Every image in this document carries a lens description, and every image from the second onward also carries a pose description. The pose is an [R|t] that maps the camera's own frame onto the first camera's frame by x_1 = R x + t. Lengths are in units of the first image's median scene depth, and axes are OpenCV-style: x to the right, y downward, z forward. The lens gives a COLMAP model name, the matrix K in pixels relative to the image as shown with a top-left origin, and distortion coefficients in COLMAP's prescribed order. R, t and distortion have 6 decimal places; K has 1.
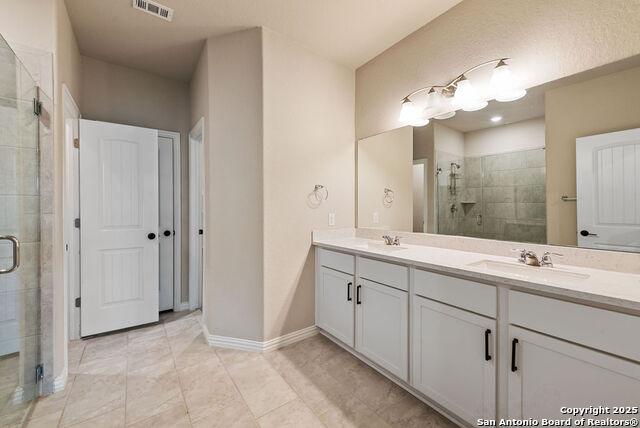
lens RADIAL K [[253.2, 0, 320.0], [0, 253.2, 210.8], [0, 0, 1]] dist [0.010040, -0.001411]
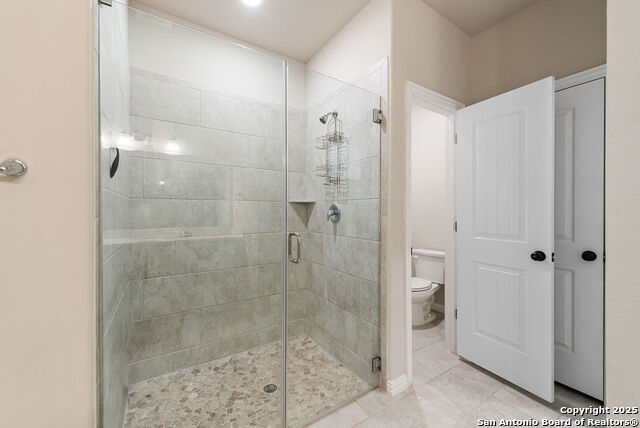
lens RADIAL K [[253.2, 0, 320.7], [0, 253.2, 212.0], [0, 0, 1]] dist [0.010040, -0.001411]
pose [[-0.060970, 0.003470, -0.998134, -0.025617], [-0.011147, 0.999929, 0.004157, -0.003669], [0.998077, 0.011380, -0.060927, 0.798707]]
